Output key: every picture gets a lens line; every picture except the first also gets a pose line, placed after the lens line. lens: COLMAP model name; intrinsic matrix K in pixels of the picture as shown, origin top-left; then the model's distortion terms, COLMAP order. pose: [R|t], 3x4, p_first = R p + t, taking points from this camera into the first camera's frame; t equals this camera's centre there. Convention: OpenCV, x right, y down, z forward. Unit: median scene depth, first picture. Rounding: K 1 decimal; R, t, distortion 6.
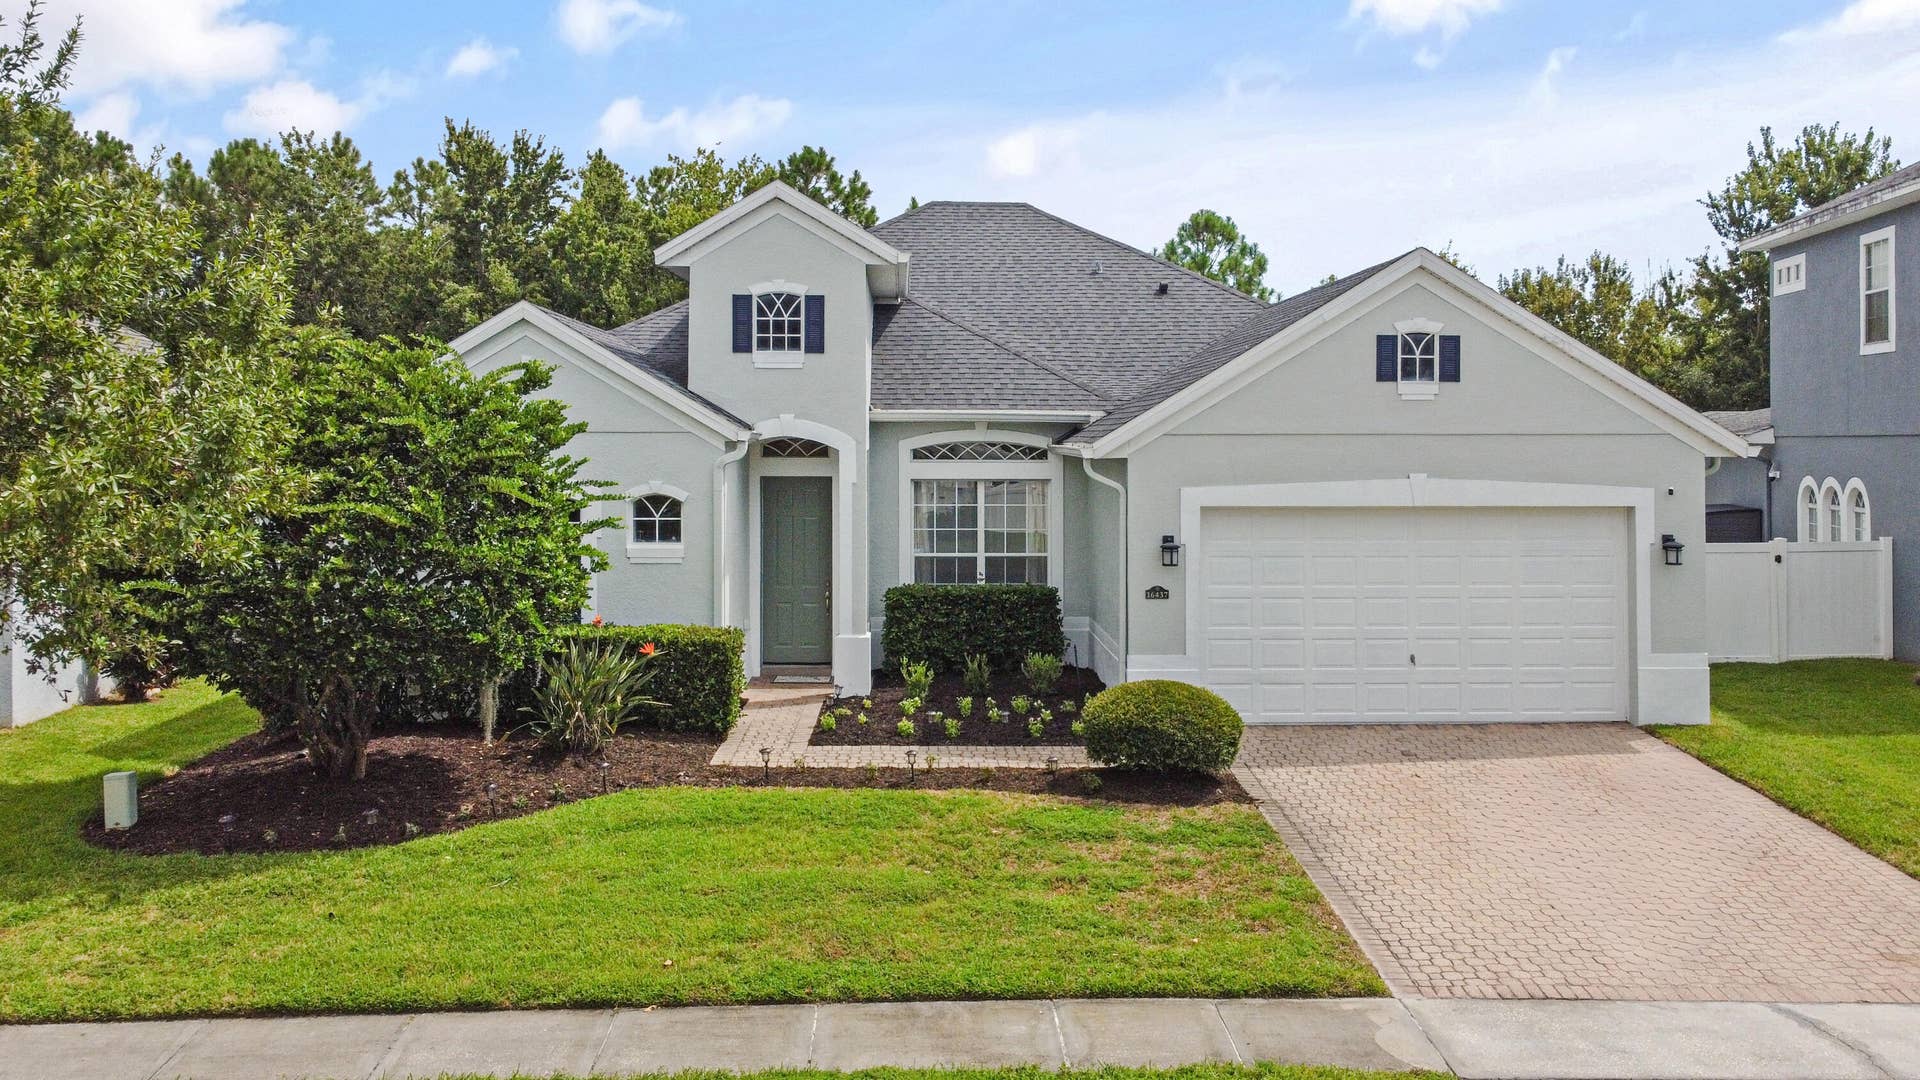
lens RADIAL K [[1582.6, 0, 971.9], [0, 1582.6, 417.1], [0, 0, 1]] dist [0.005927, 0.001920]
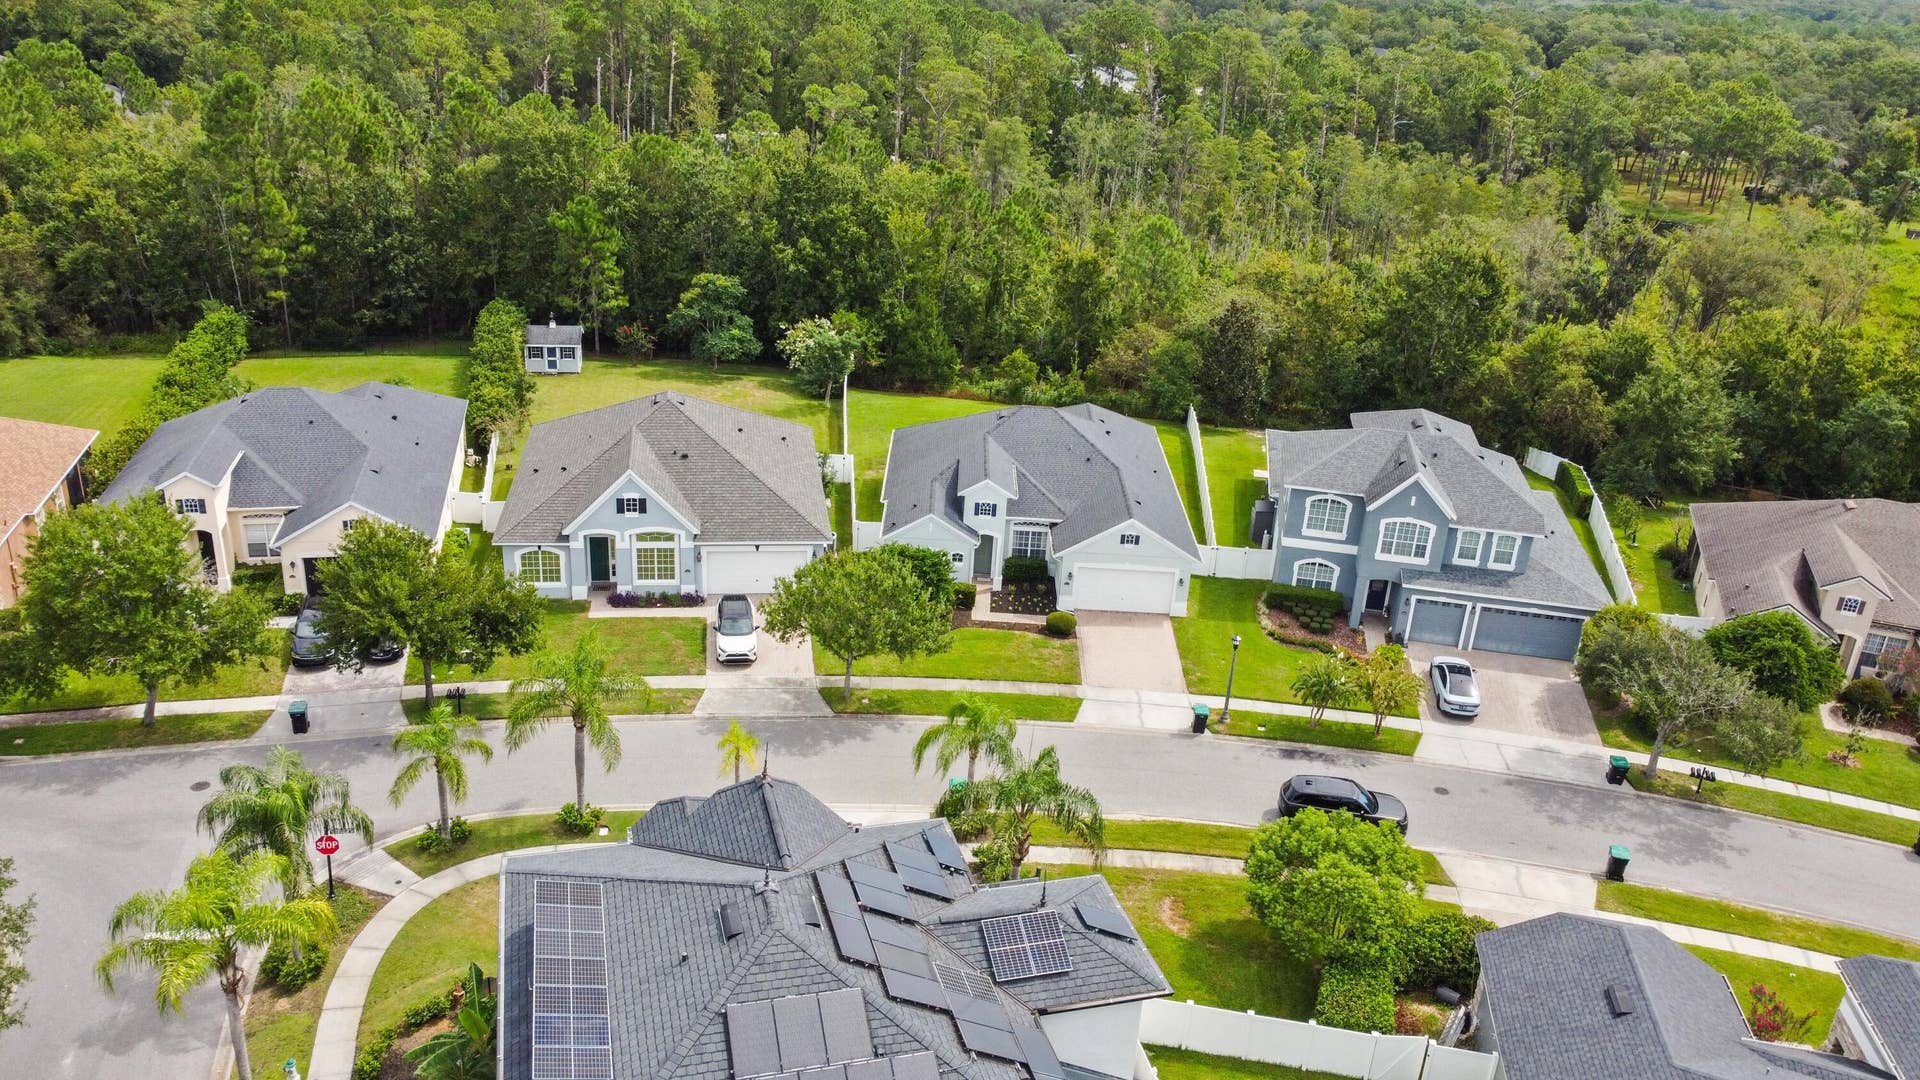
lens RADIAL K [[1435.7, 0, 960.0], [0, 1435.7, 540.0], [0, 0, 1]] dist [-0.000106, -0.002845]
pose [[0.997163, 0.072262, -0.021065, -0.113510], [-0.057873, 0.914994, 0.399296, -1.652940], [0.048128, -0.396945, 0.916580, -2.786627]]
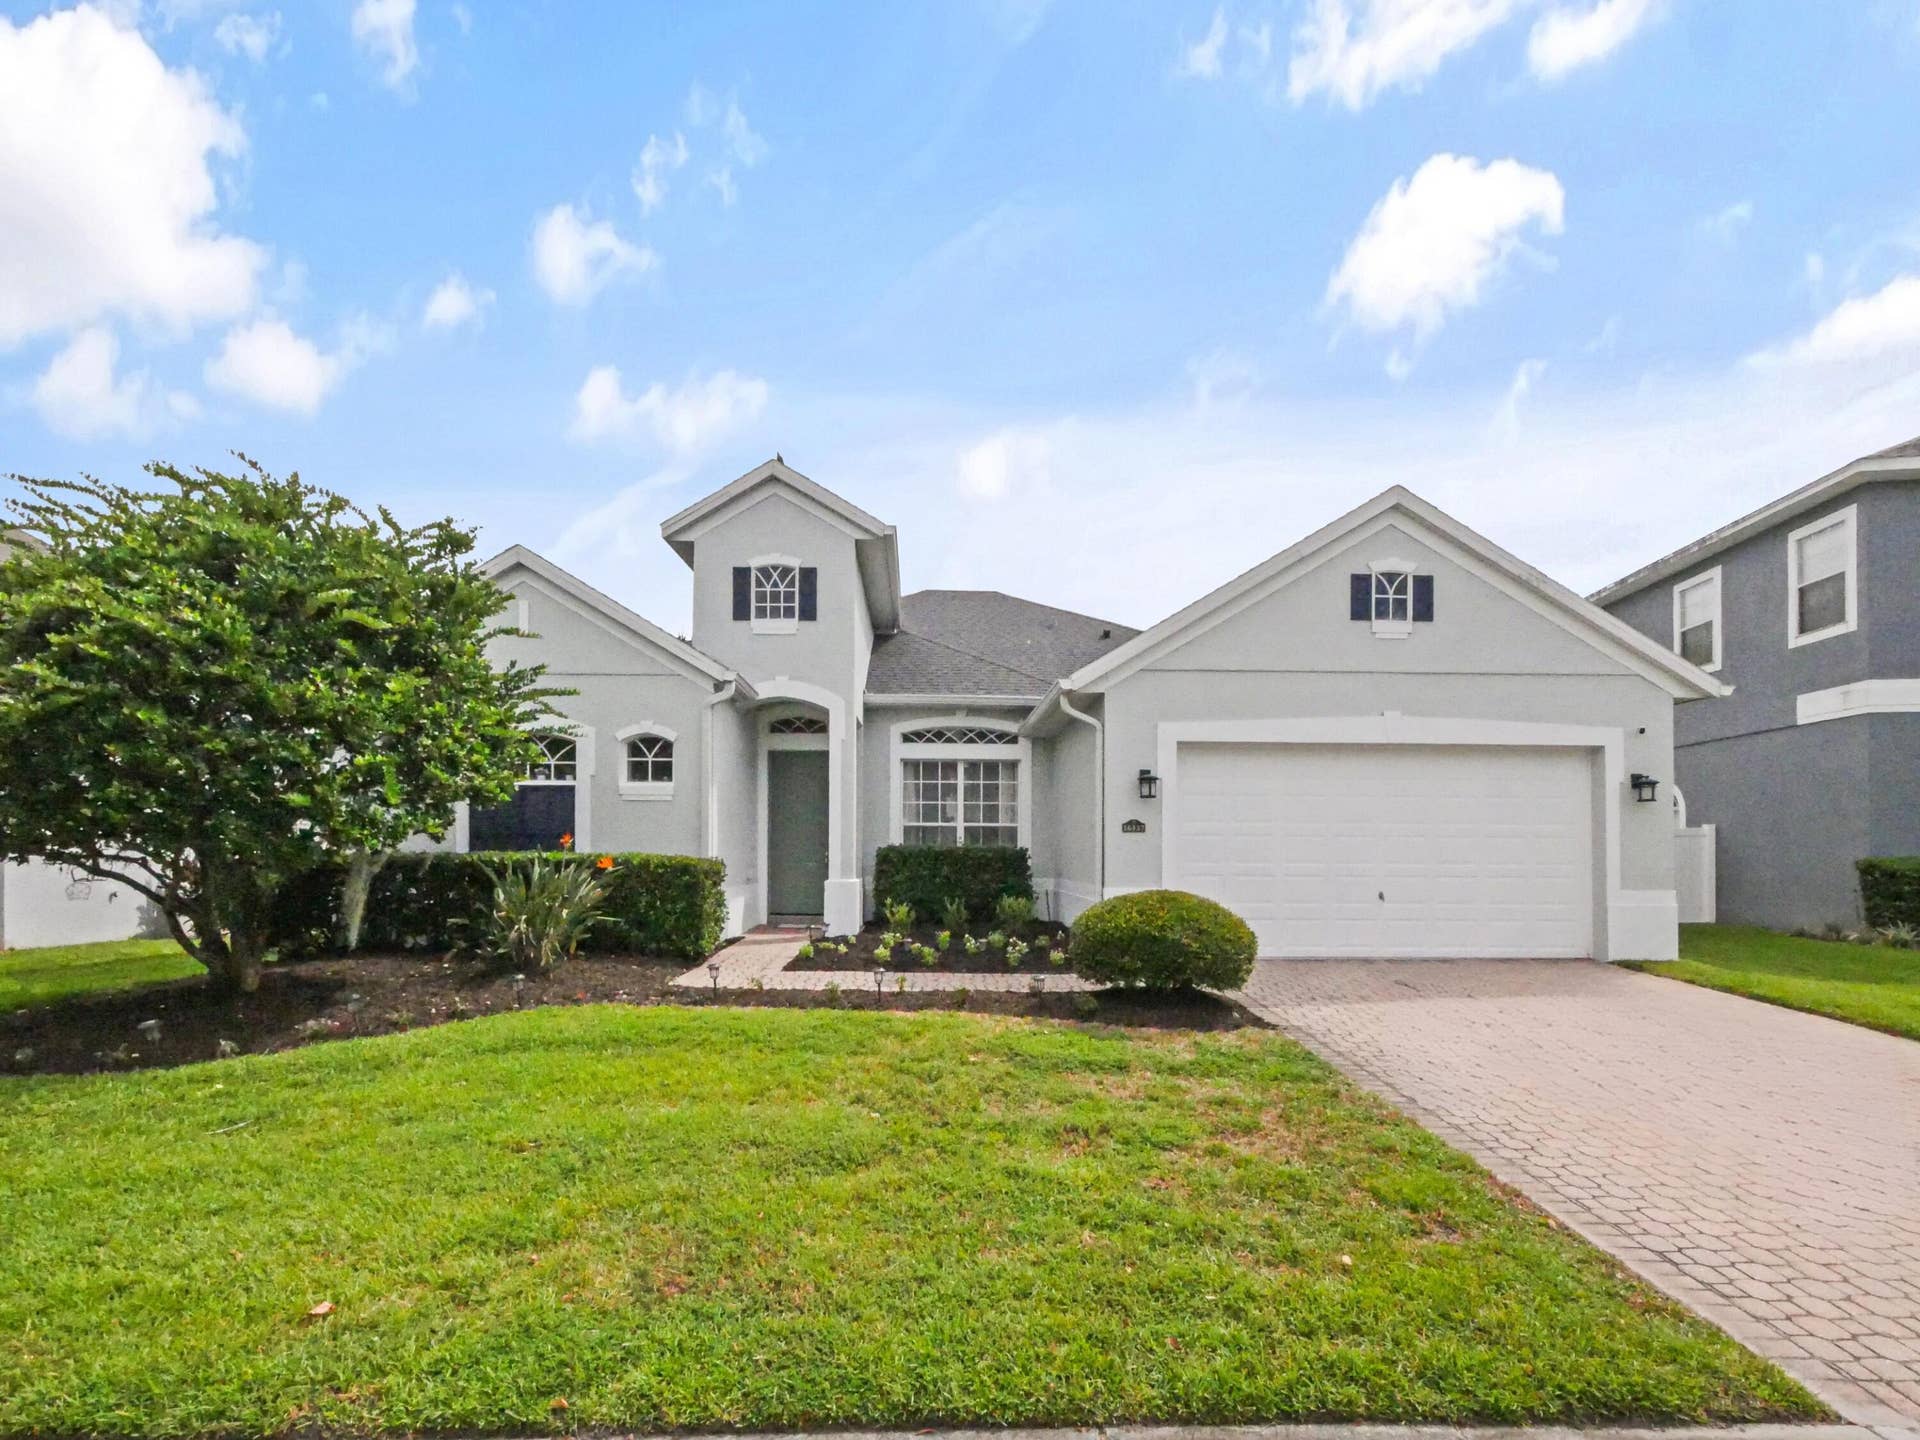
lens RADIAL K [[854.6, 0, 940.6], [0, 854.6, 839.1], [0, 0, 1]] dist [-0.002136, -0.001042]
pose [[0.999764, 0.004112, -0.021308, 0.005656], [-0.004133, 0.999991, -0.000953, 0.120595], [0.021304, 0.001041, 0.999772, 0.453497]]
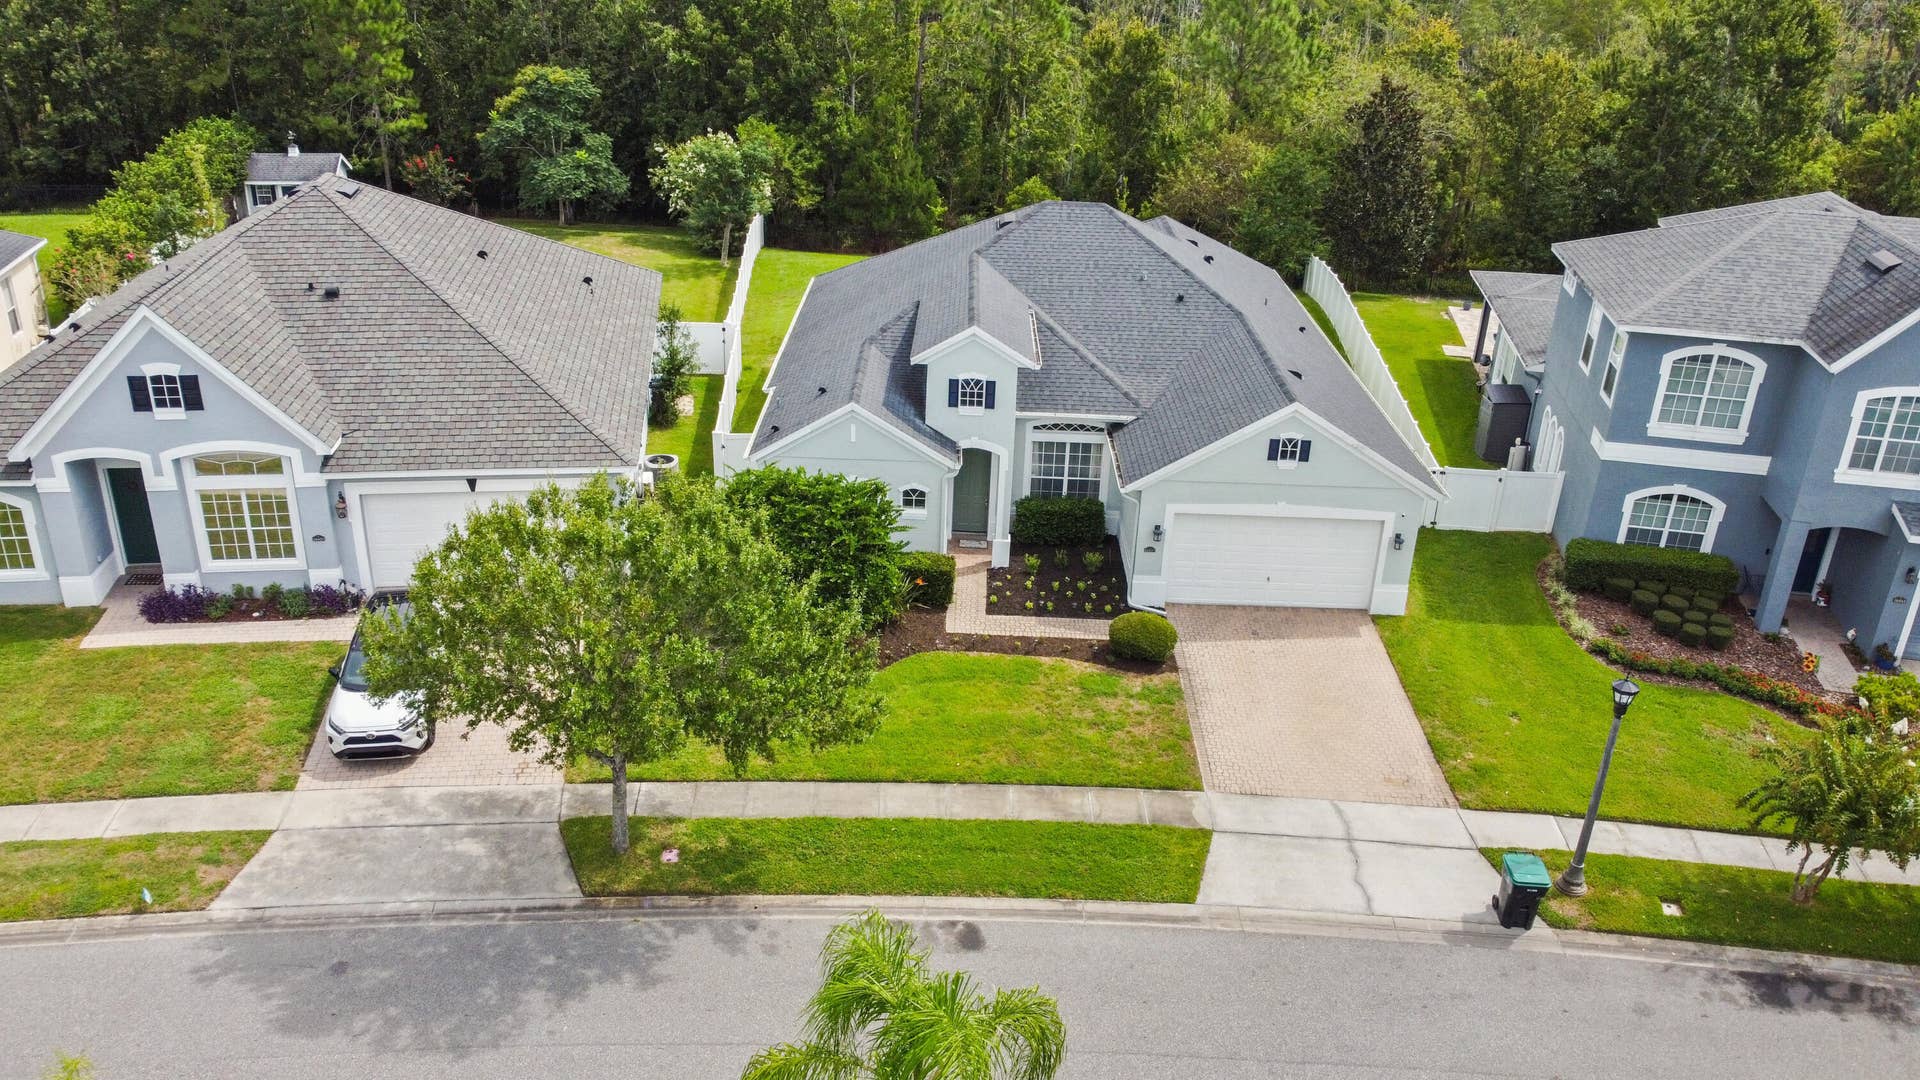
lens RADIAL K [[1435.7, 0, 960.0], [0, 1435.7, 540.0], [0, 0, 1]] dist [-0.000106, -0.002845]
pose [[0.998111, 0.053115, -0.030866, -0.079103], [-0.035013, 0.904700, 0.424608, -0.711874], [0.050478, -0.422725, 0.904851, -0.753291]]
